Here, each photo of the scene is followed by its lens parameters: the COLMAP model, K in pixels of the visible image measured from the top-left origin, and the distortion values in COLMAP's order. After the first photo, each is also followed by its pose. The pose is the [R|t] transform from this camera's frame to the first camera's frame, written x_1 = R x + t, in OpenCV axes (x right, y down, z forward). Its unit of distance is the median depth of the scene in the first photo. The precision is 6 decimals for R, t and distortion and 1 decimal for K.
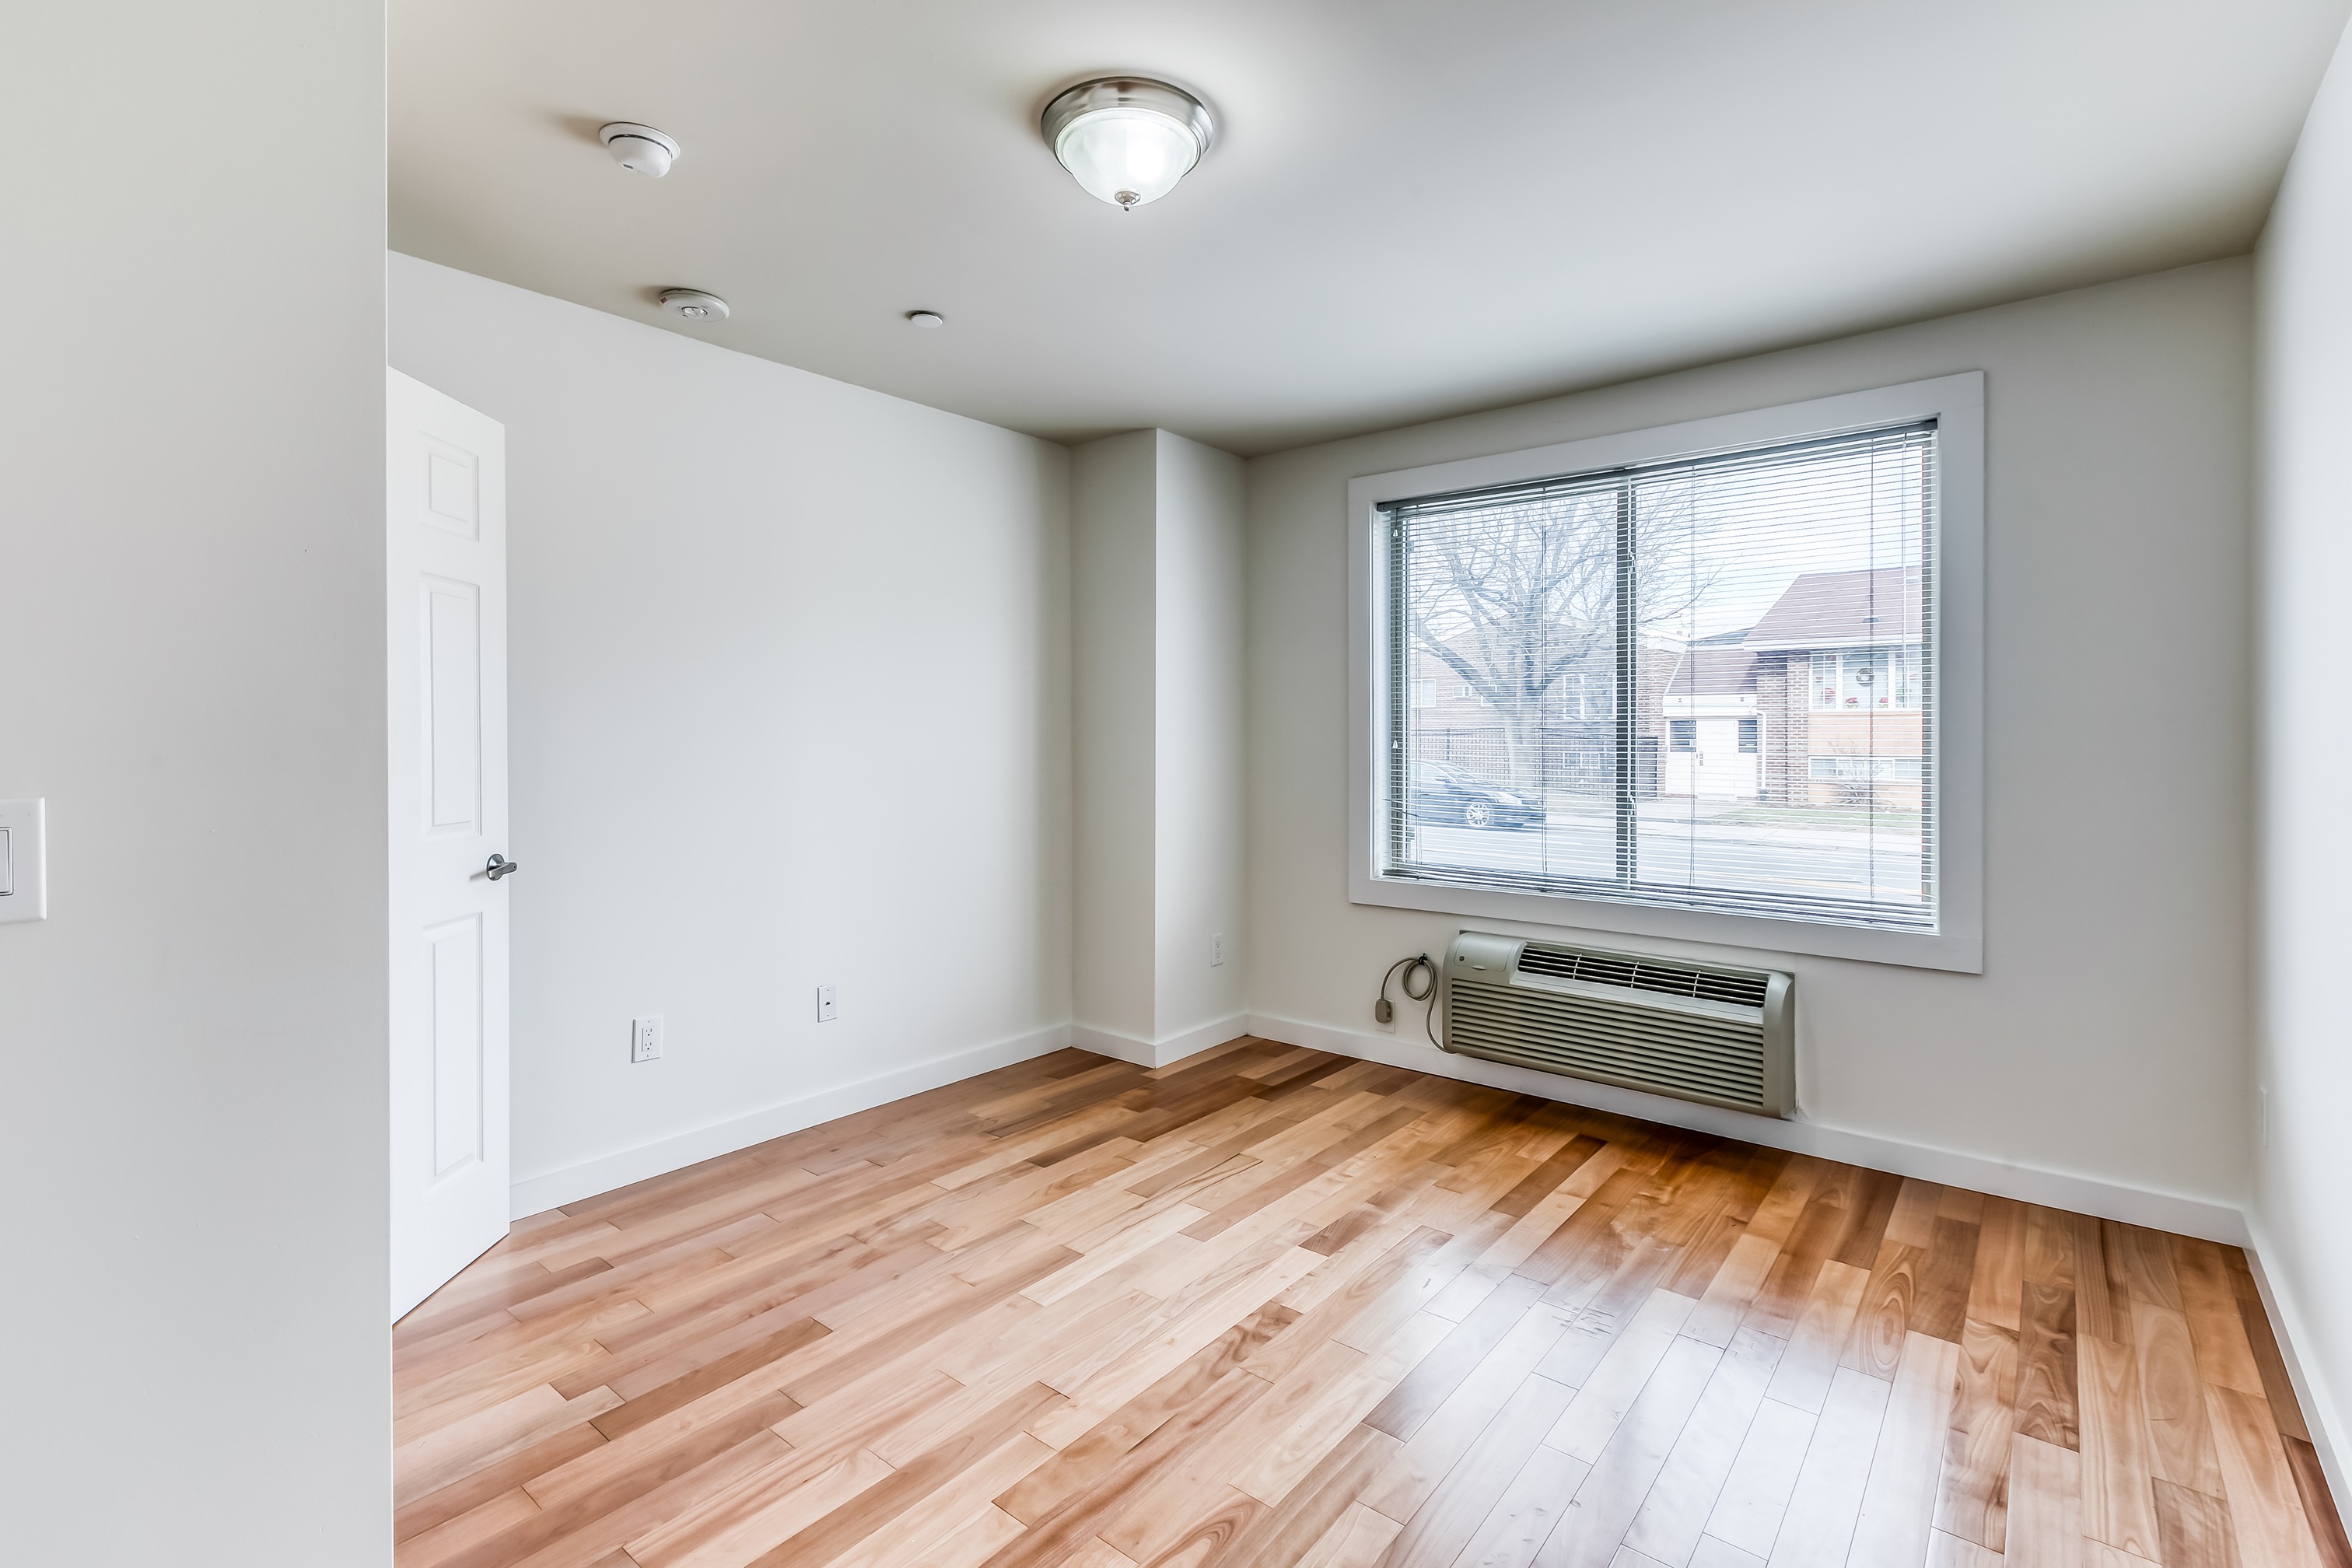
lens RADIAL K [[1067.1, 0, 1169.0], [0, 1067.1, 746.0], [0, 0, 1]] dist [0.000333, -0.000307]
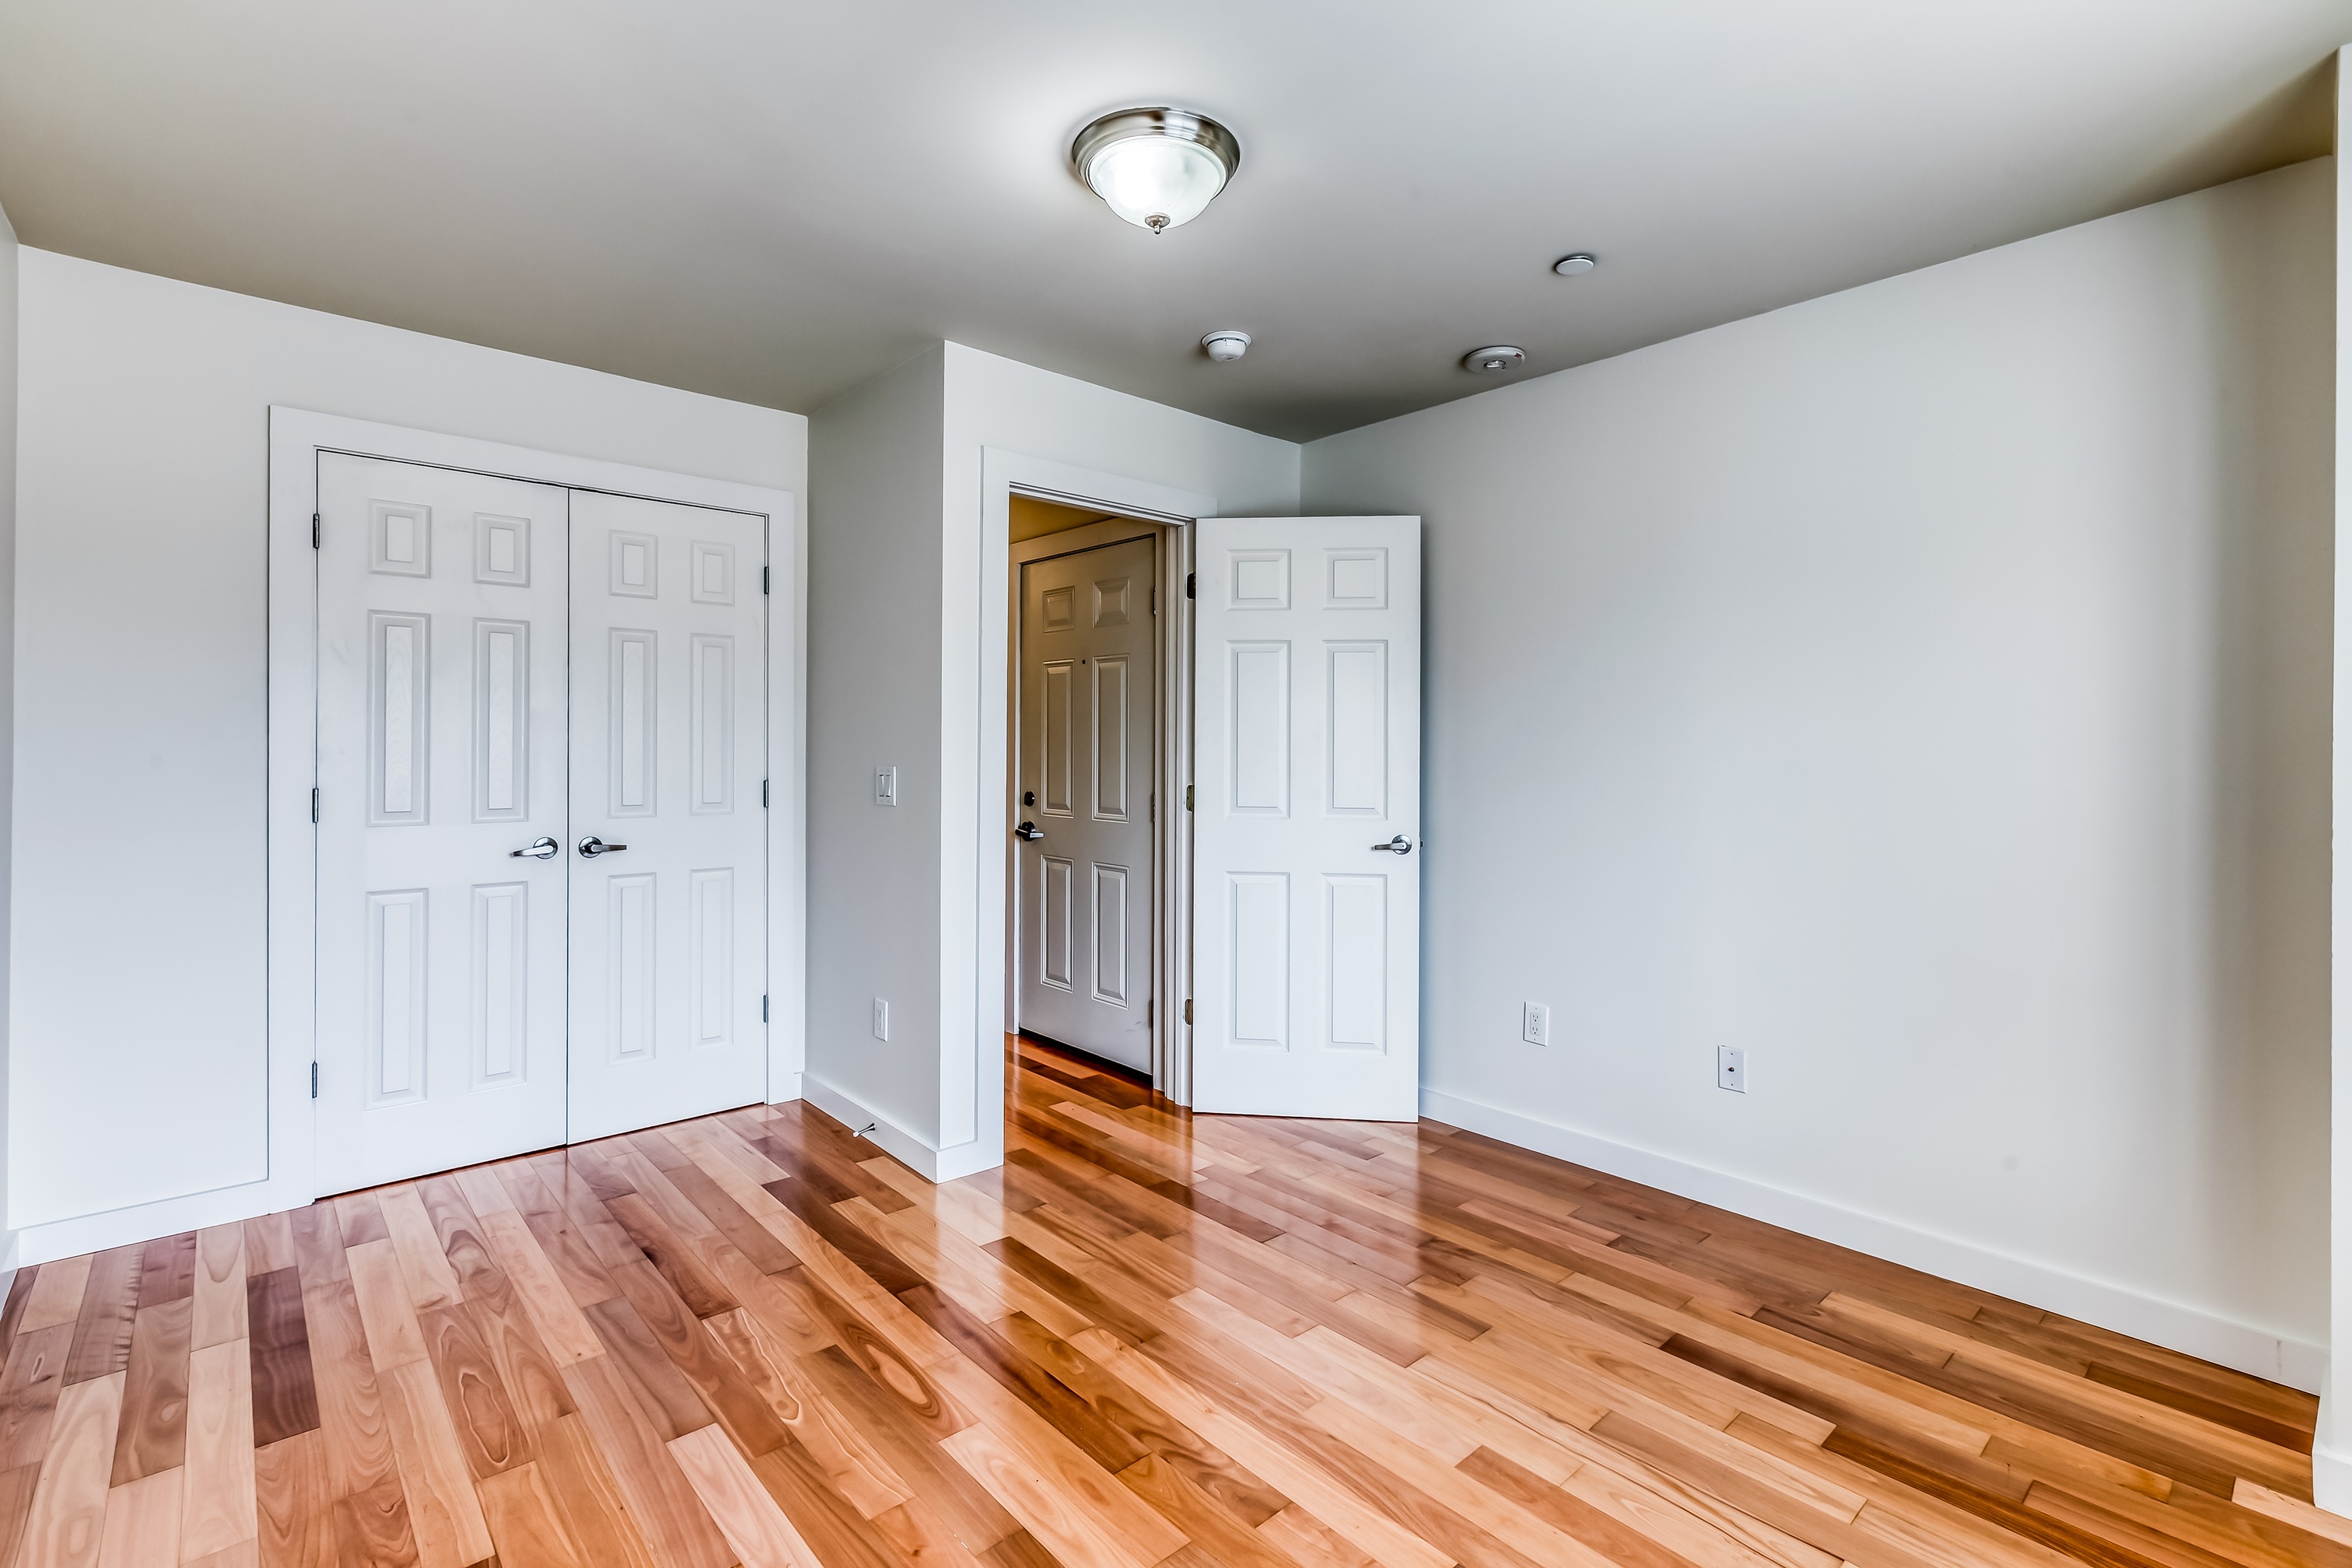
lens RADIAL K [[1064.5, 0, 1171.2], [0, 1064.5, 760.4], [0, 0, 1]] dist [-0.000677, 0.000482]
pose [[-0.151108, 0.010010, -0.988467, 0.626121], [-0.013032, 0.999842, 0.012117, -0.005834], [0.988431, 0.014713, -0.150954, 0.762416]]
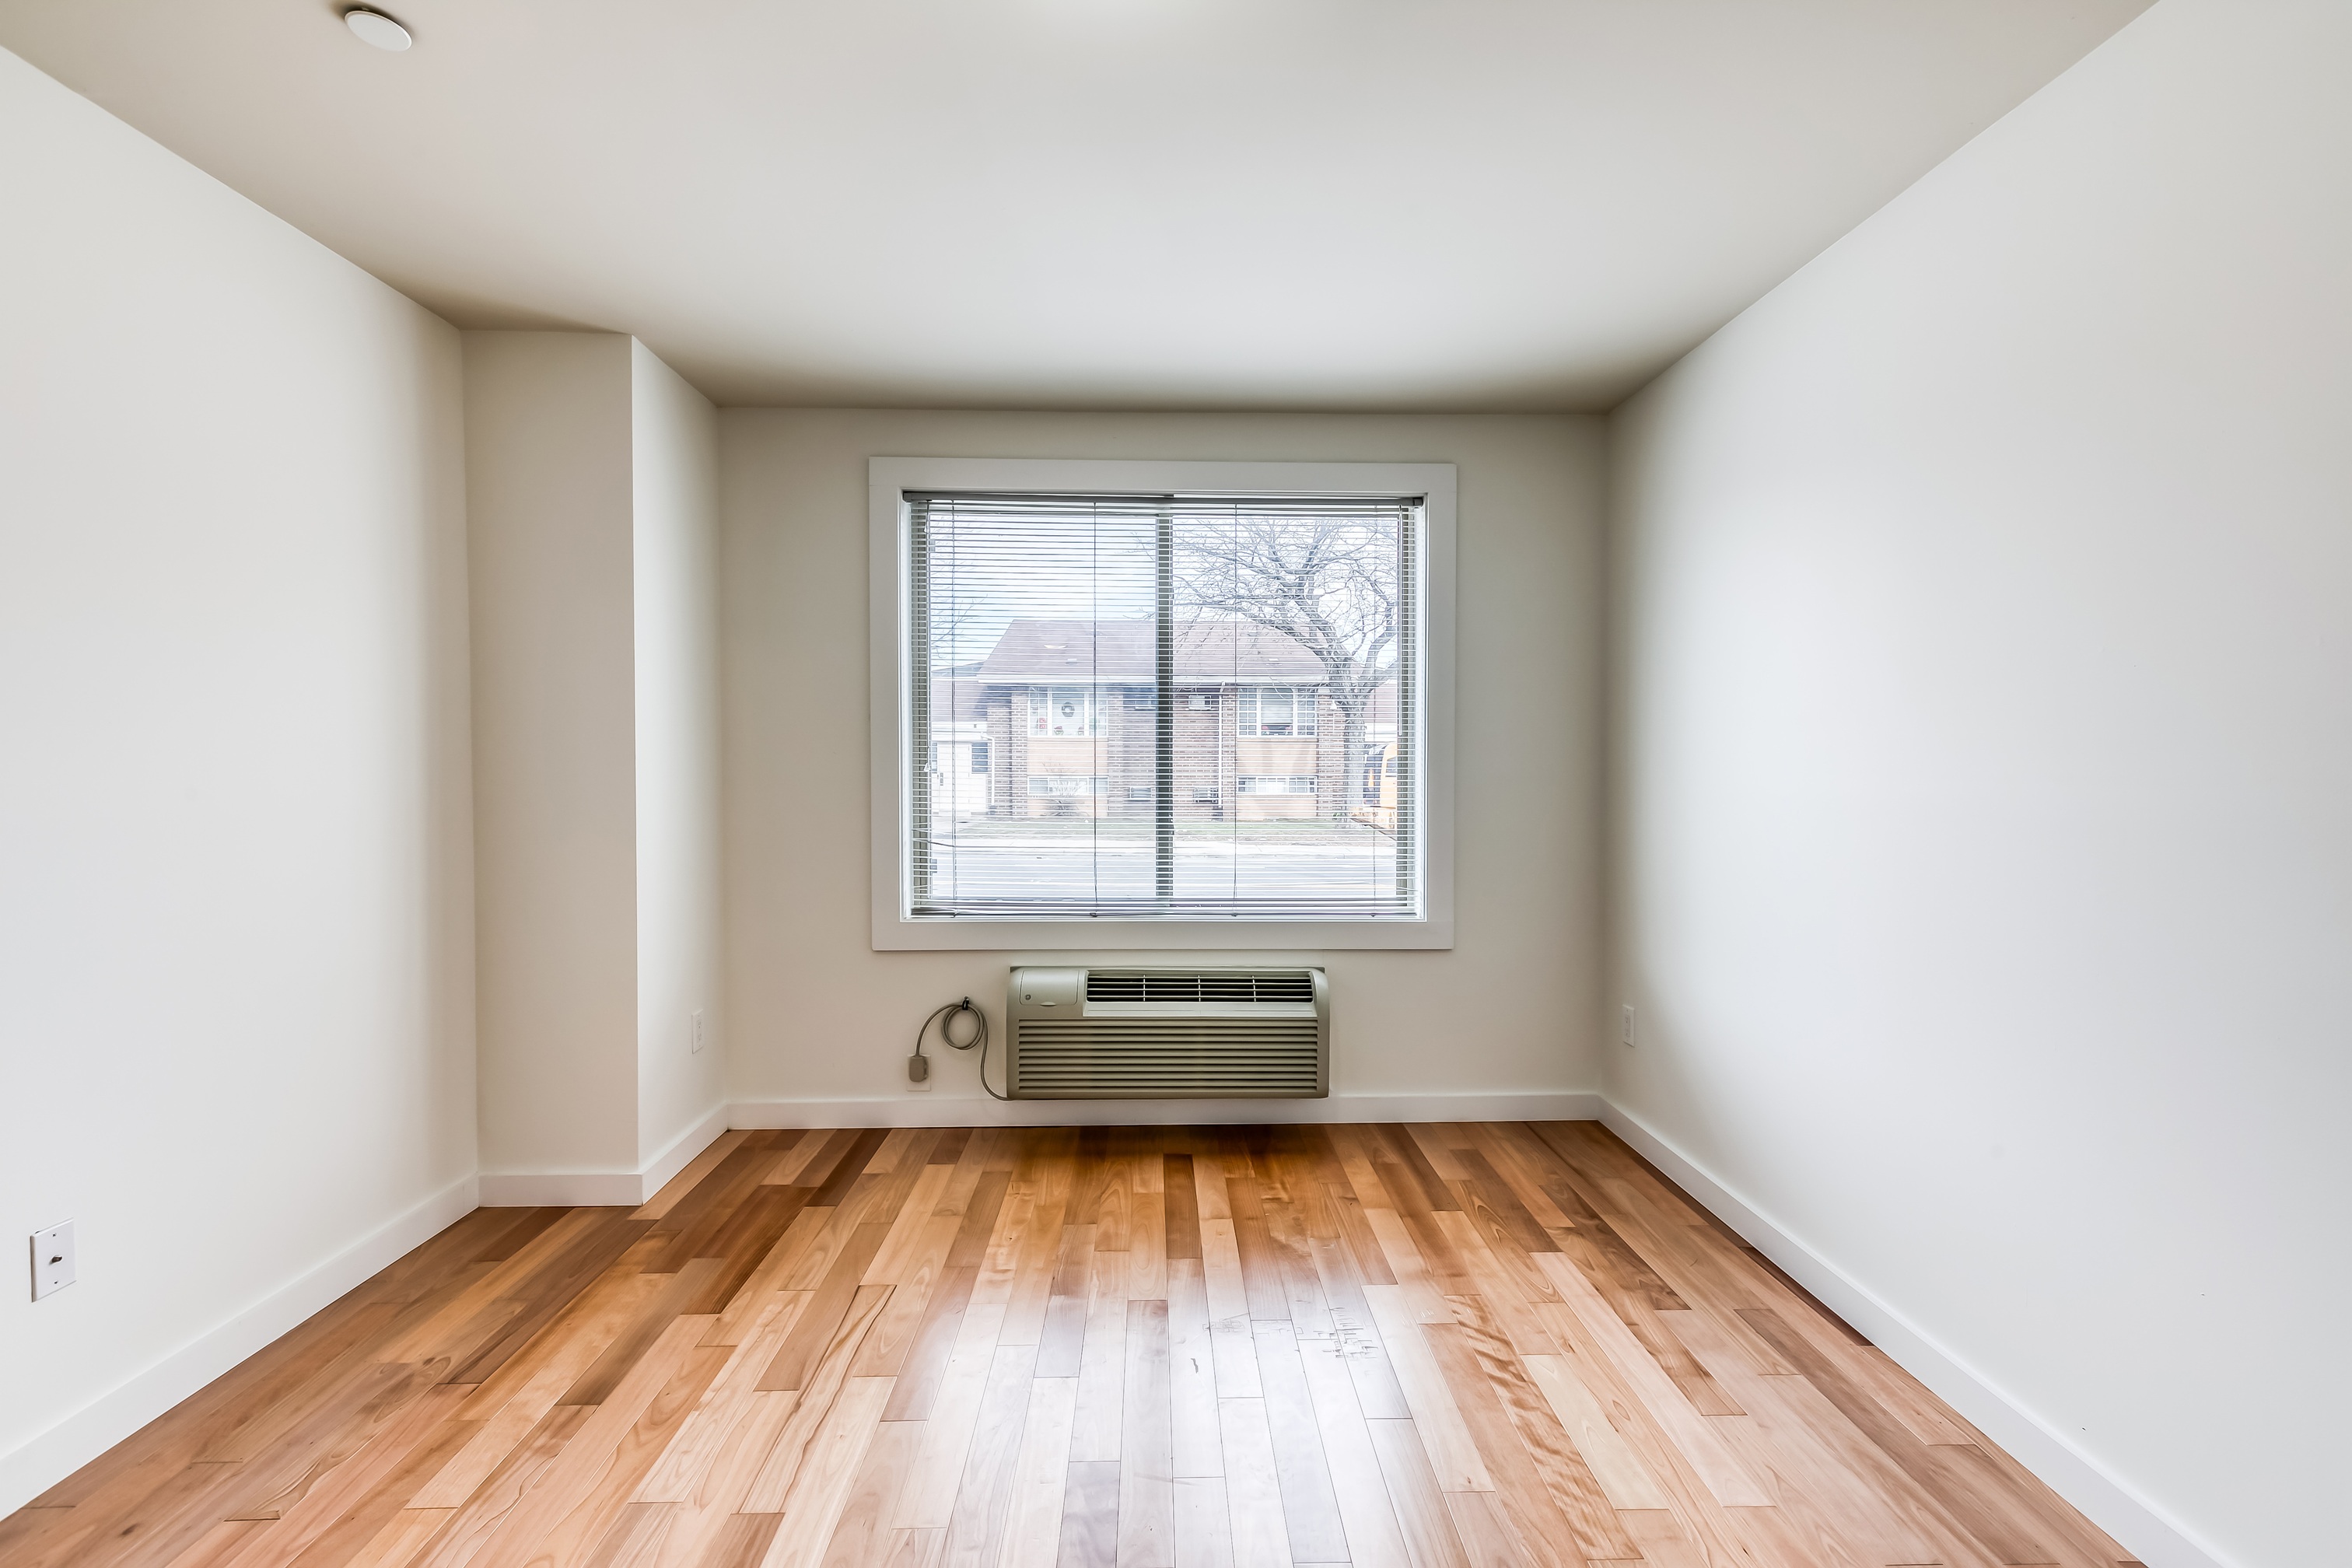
lens RADIAL K [[1044.2, 0, 1180.1], [0, 1044.2, 787.6], [0, 0, 1]] dist [0.001089, -0.000046]
pose [[0.752148, -0.016307, 0.658793, -0.262638], [0.003896, 0.999786, 0.020299, -0.001755], [-0.658983, -0.012702, 0.752050, 0.270147]]
